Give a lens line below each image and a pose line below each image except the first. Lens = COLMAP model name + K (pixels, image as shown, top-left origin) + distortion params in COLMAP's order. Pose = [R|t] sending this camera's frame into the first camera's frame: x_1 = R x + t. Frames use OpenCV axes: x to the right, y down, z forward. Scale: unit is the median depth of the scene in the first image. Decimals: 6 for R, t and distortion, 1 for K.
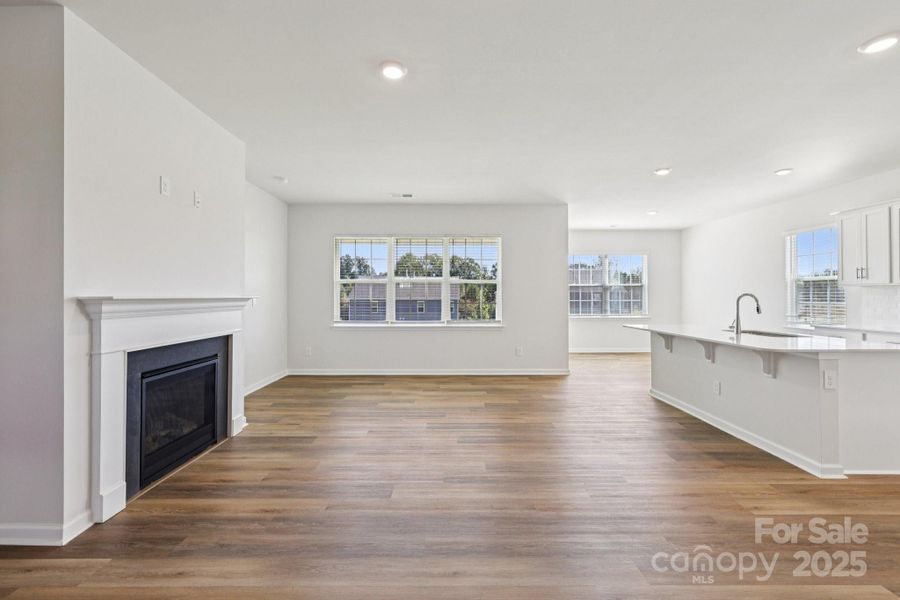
lens RADIAL K [[377.3, 0, 446.1], [0, 377.3, 294.7], [0, 0, 1]] dist [-0.002122, 0.001304]
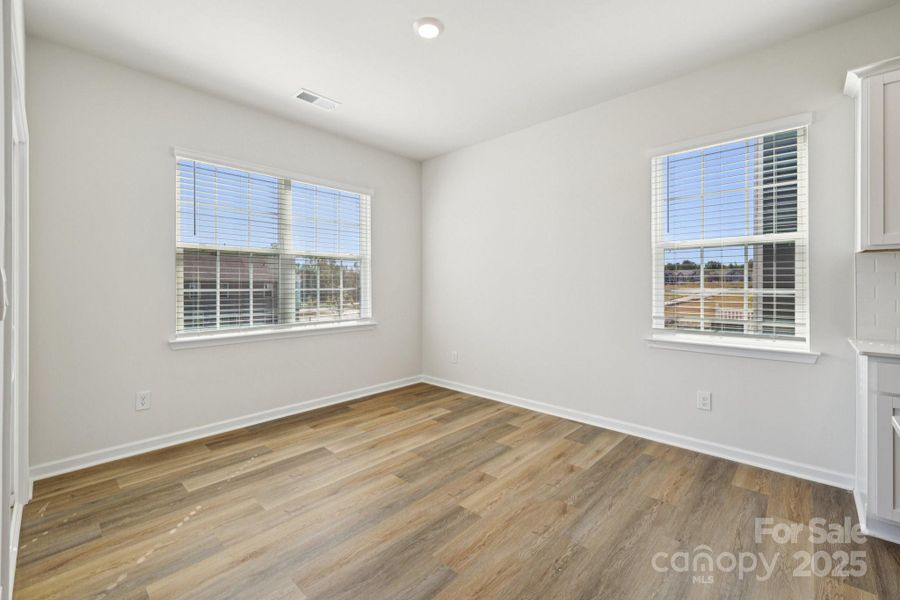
lens RADIAL K [[377.3, 0, 446.5], [0, 377.3, 288.3], [0, 0, 1]] dist [-0.002122, 0.001304]
pose [[0.682810, -0.001977, 0.730593, 0.492346], [-0.001536, 0.999990, 0.004141, 0.022463], [-0.730594, -0.003950, 0.682800, 1.201792]]
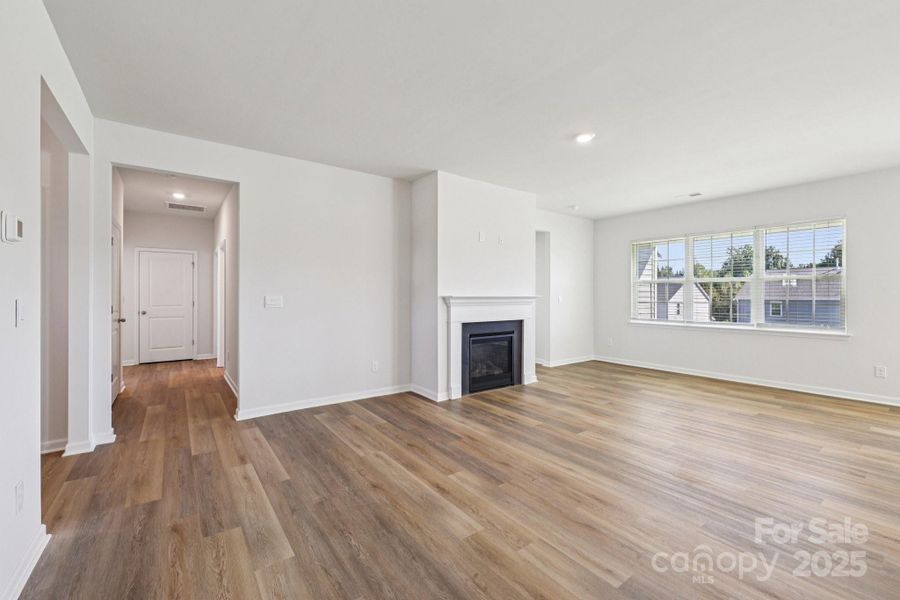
lens RADIAL K [[377.3, 0, 450.9], [0, 377.3, 295.6], [0, 0, 1]] dist [-0.002122, 0.001304]
pose [[0.596397, 0.001918, -0.802687, 0.412820], [0.002495, 0.999988, 0.004244, -0.002526], [0.802686, -0.004534, 0.596385, -0.147362]]
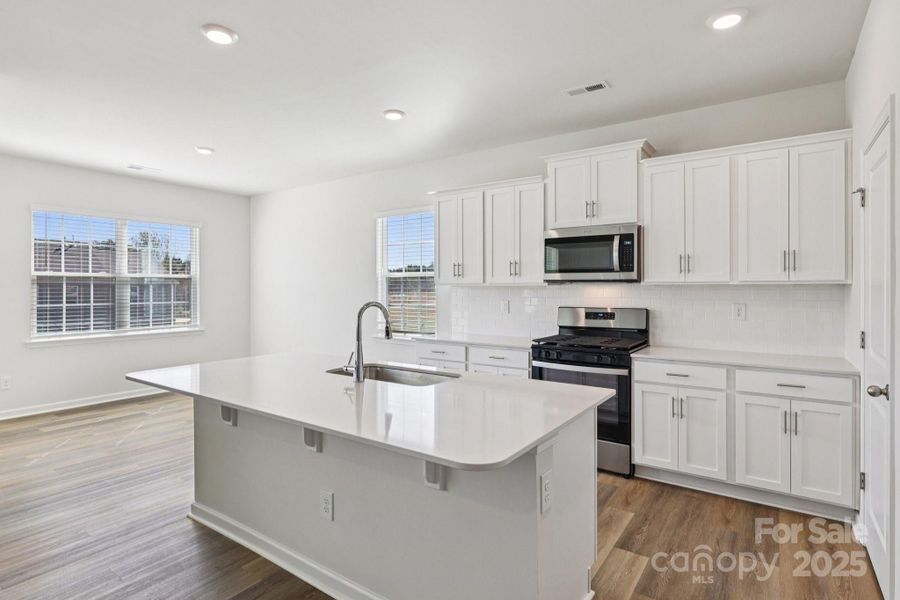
lens RADIAL K [[473.9, 0, 446.1], [0, 473.9, 286.6], [0, 0, 1]] dist [0.000323, -0.001366]
pose [[0.576509, 0.004759, 0.817077, 0.279913], [-0.003863, 0.999988, -0.003098, -0.019806], [-0.817082, -0.001370, 0.576520, 0.469480]]
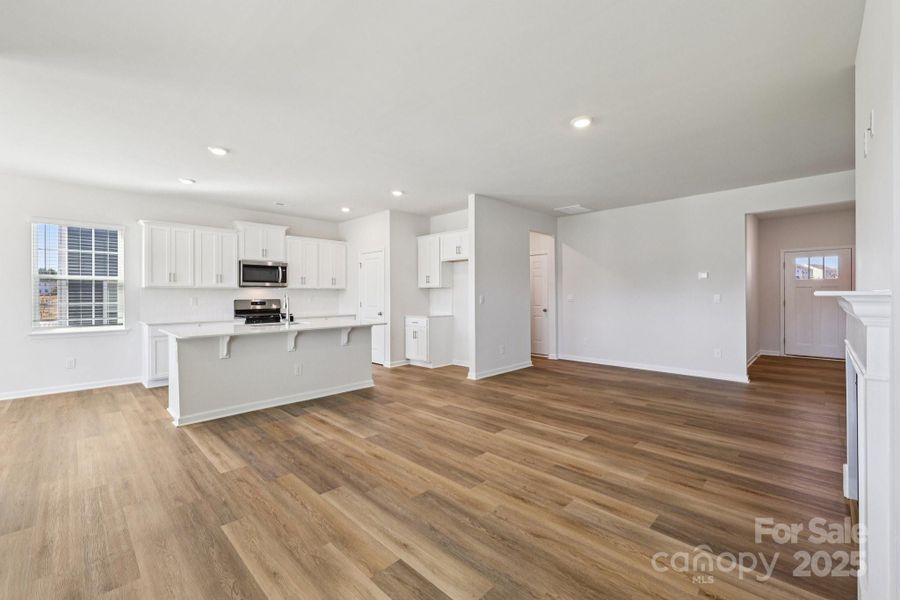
lens RADIAL K [[377.3, 0, 447.6], [0, 377.3, 297.1], [0, 0, 1]] dist [-0.002122, 0.001304]
pose [[-0.712263, -0.000149, 0.701913, -0.427185], [0.001628, 0.999997, 0.001864, 0.007236], [-0.701911, 0.002470, -0.712261, 1.333590]]
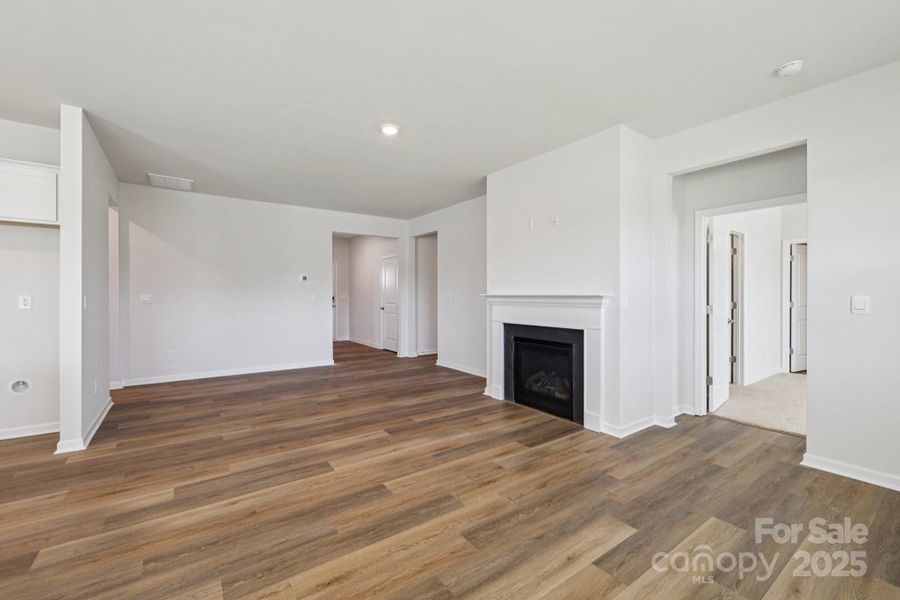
lens RADIAL K [[377.3, 0, 446.1], [0, 377.3, 295.2], [0, 0, 1]] dist [-0.002122, 0.001304]
pose [[-0.815204, -0.000952, -0.579173, 0.288335], [0.000769, 0.999996, -0.002727, 0.007295], [0.579173, -0.002668, -0.815200, 1.316504]]
